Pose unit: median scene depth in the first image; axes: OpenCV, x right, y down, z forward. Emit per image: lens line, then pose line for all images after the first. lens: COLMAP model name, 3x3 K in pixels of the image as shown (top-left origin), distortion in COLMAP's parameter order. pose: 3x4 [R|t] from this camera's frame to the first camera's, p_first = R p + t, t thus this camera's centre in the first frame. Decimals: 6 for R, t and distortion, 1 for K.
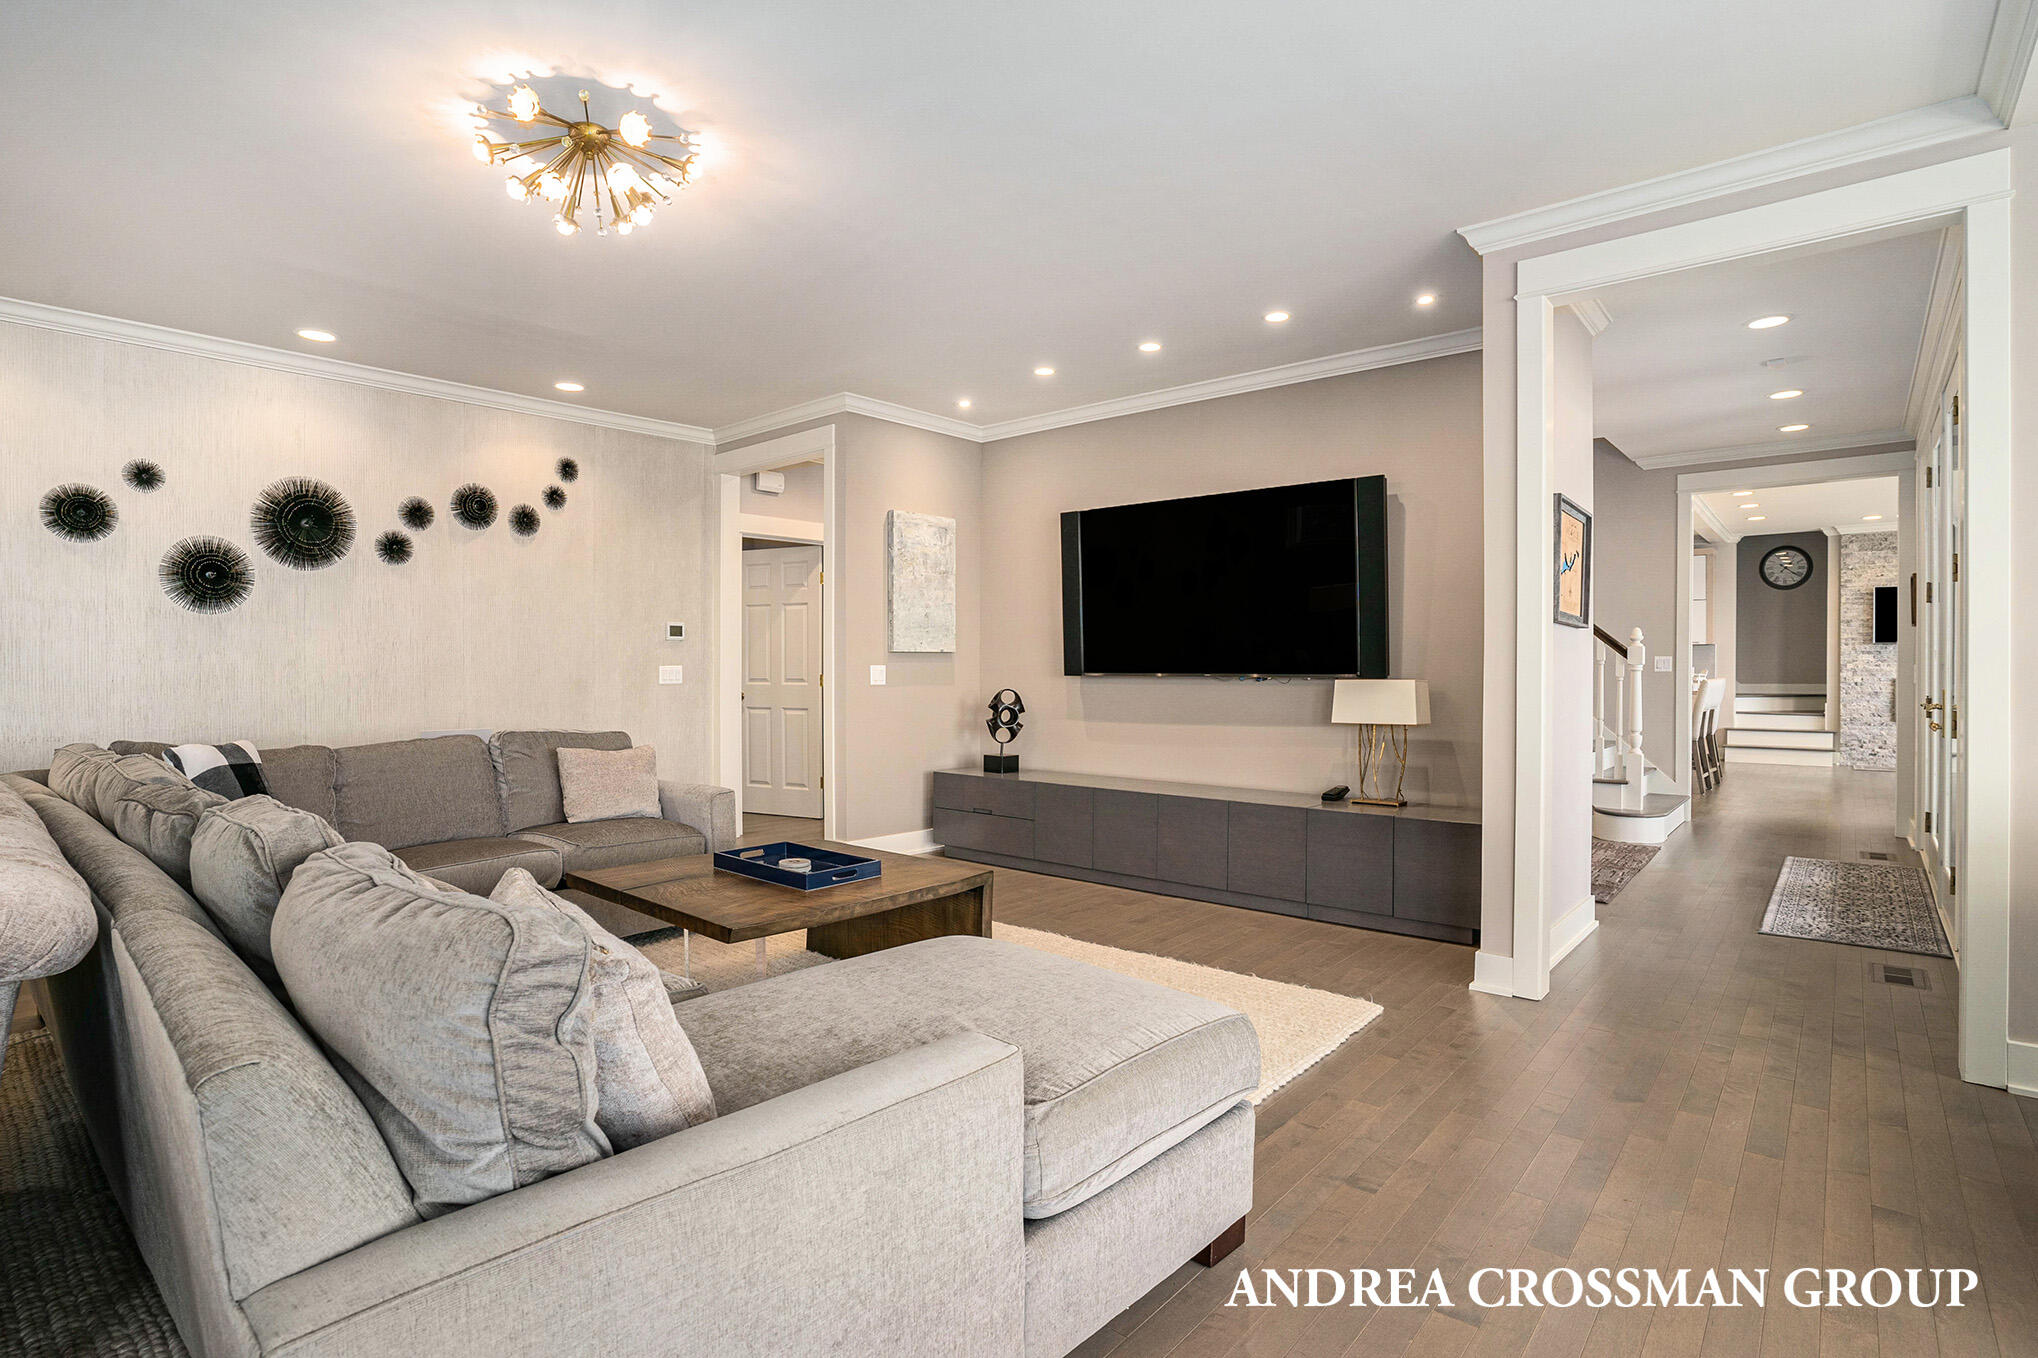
lens RADIAL K [[989.1, 0, 1010.6], [0, 989.1, 666.7], [0, 0, 1]] dist [-0.097824, 0.046173]
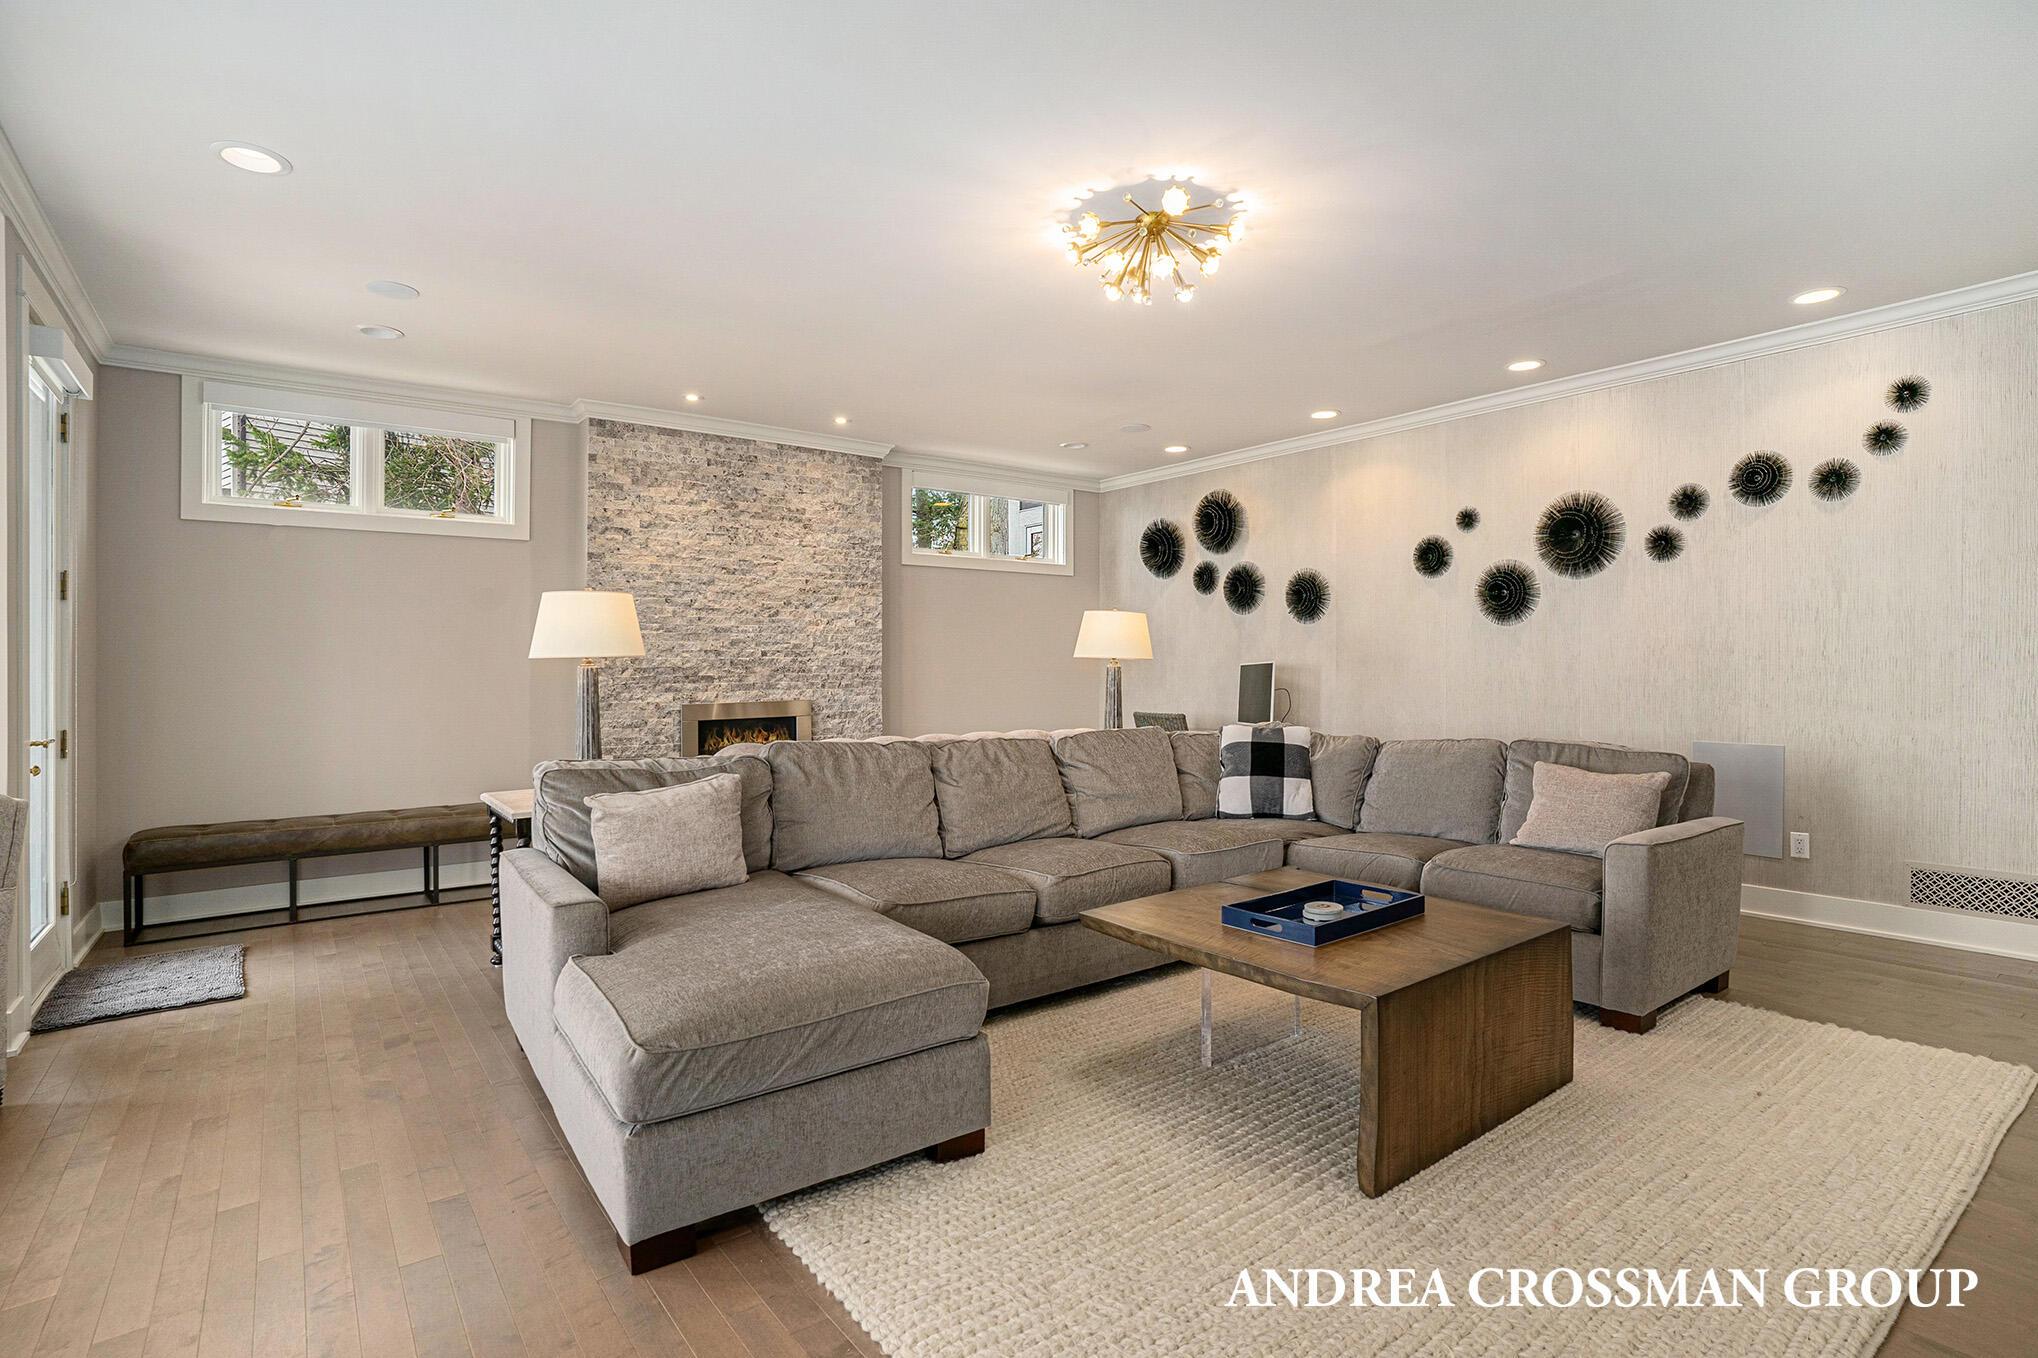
lens RADIAL K [[989.1, 0, 1010.6], [0, 989.1, 666.7], [0, 0, 1]] dist [-0.097824, 0.046173]
pose [[-0.204048, -0.001025, -0.978960, 0.393192], [0.004682, 0.999987, -0.002022, -0.005395], [0.978950, -0.004996, -0.204041, 0.559705]]
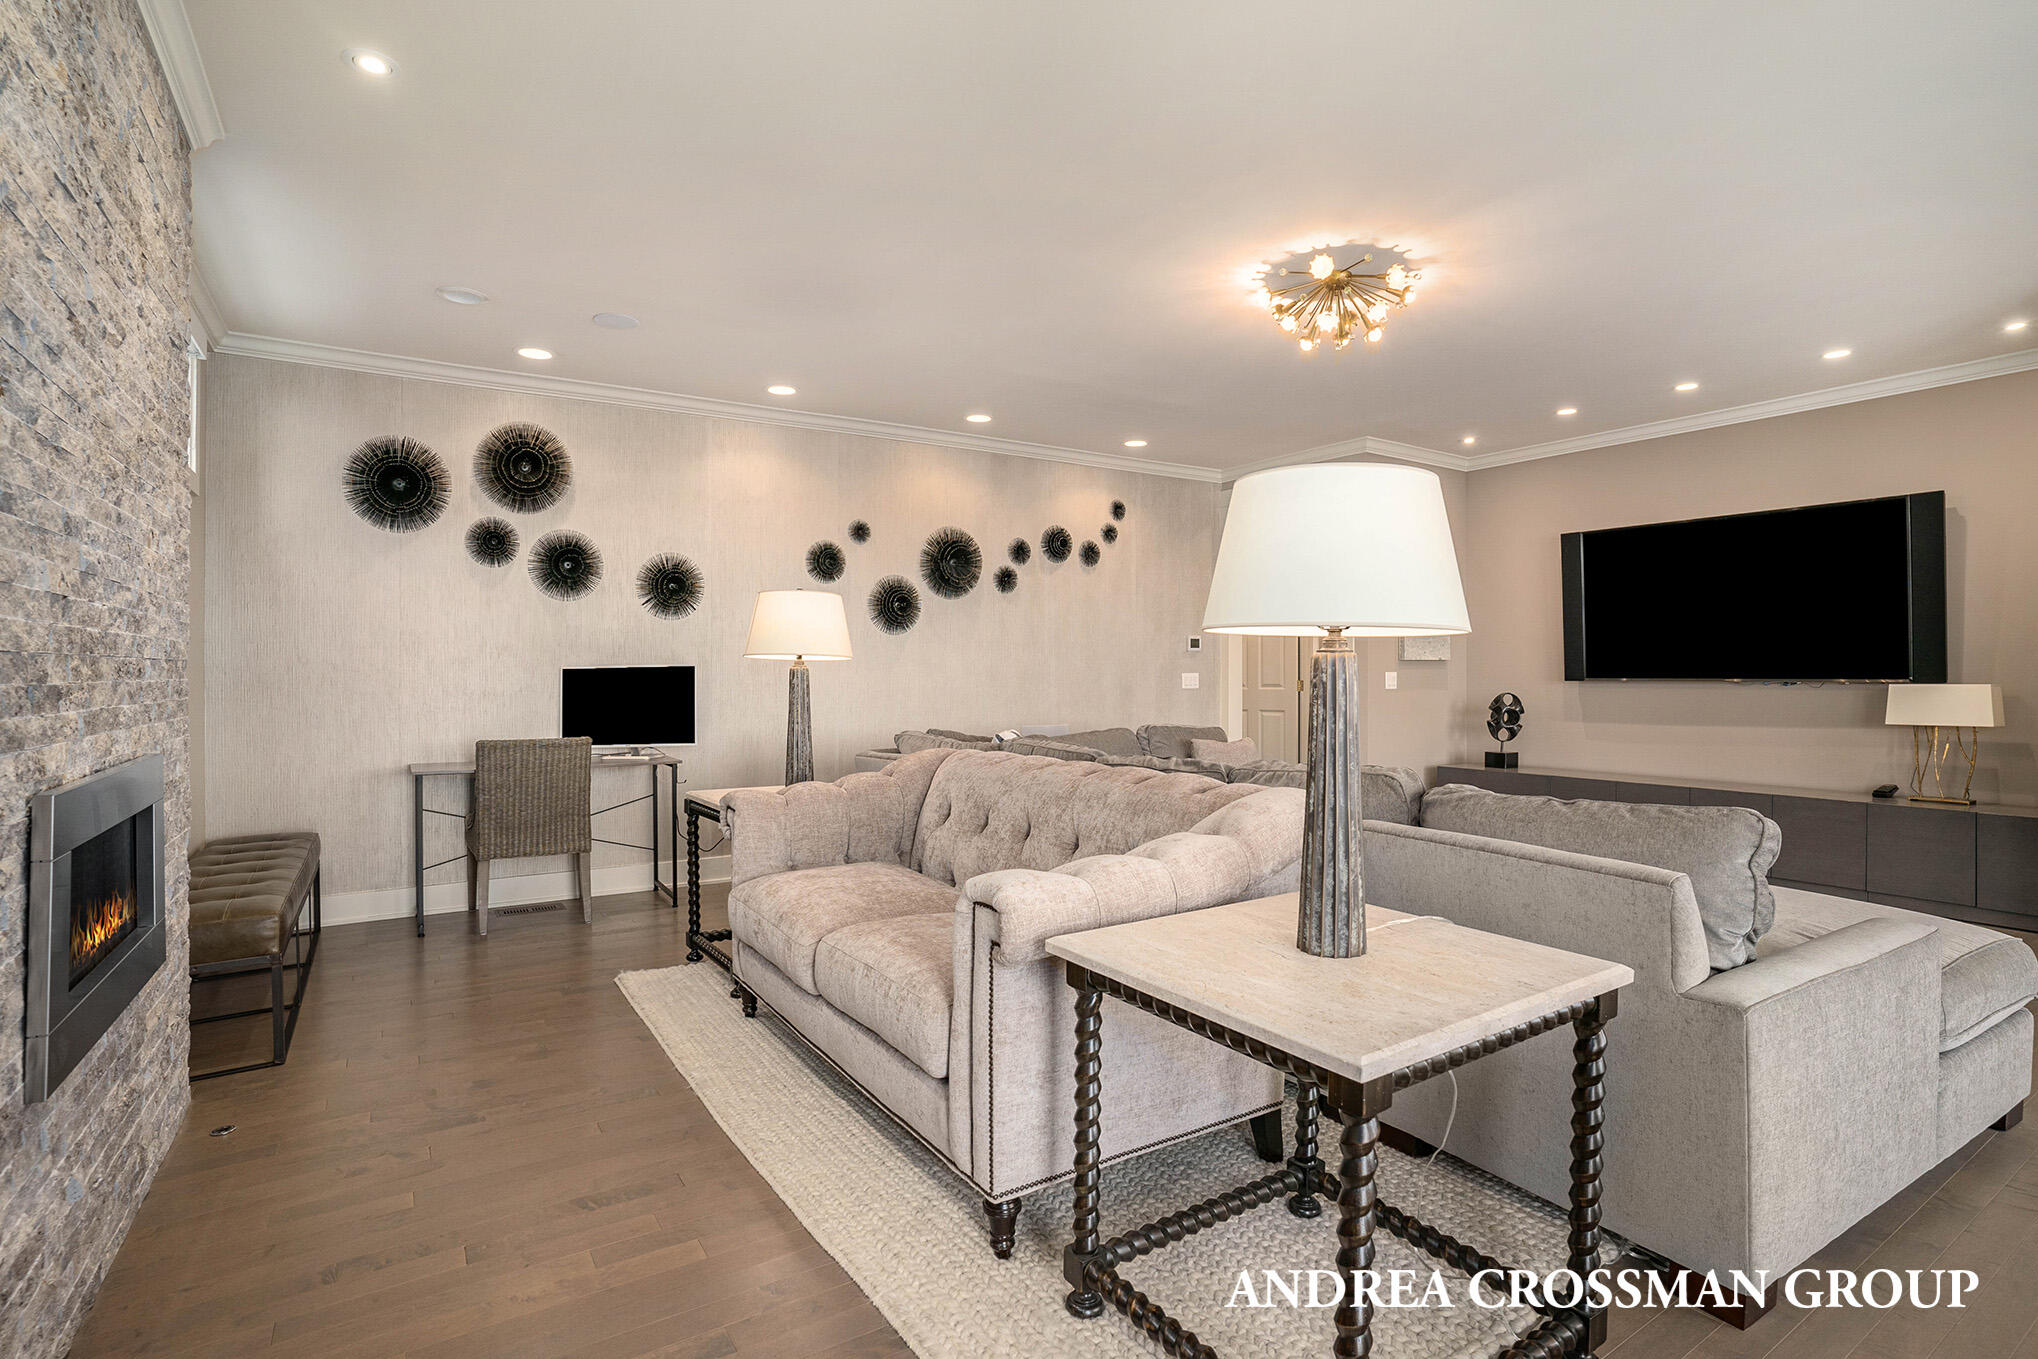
lens RADIAL K [[989.1, 0, 1010.6], [0, 989.1, 667.2], [0, 0, 1]] dist [-0.097824, 0.046173]
pose [[0.960249, -0.004673, -0.279107, -0.276725], [0.002666, 0.999968, -0.007569, -0.000044], [0.279133, 0.006524, 0.960230, -0.236441]]
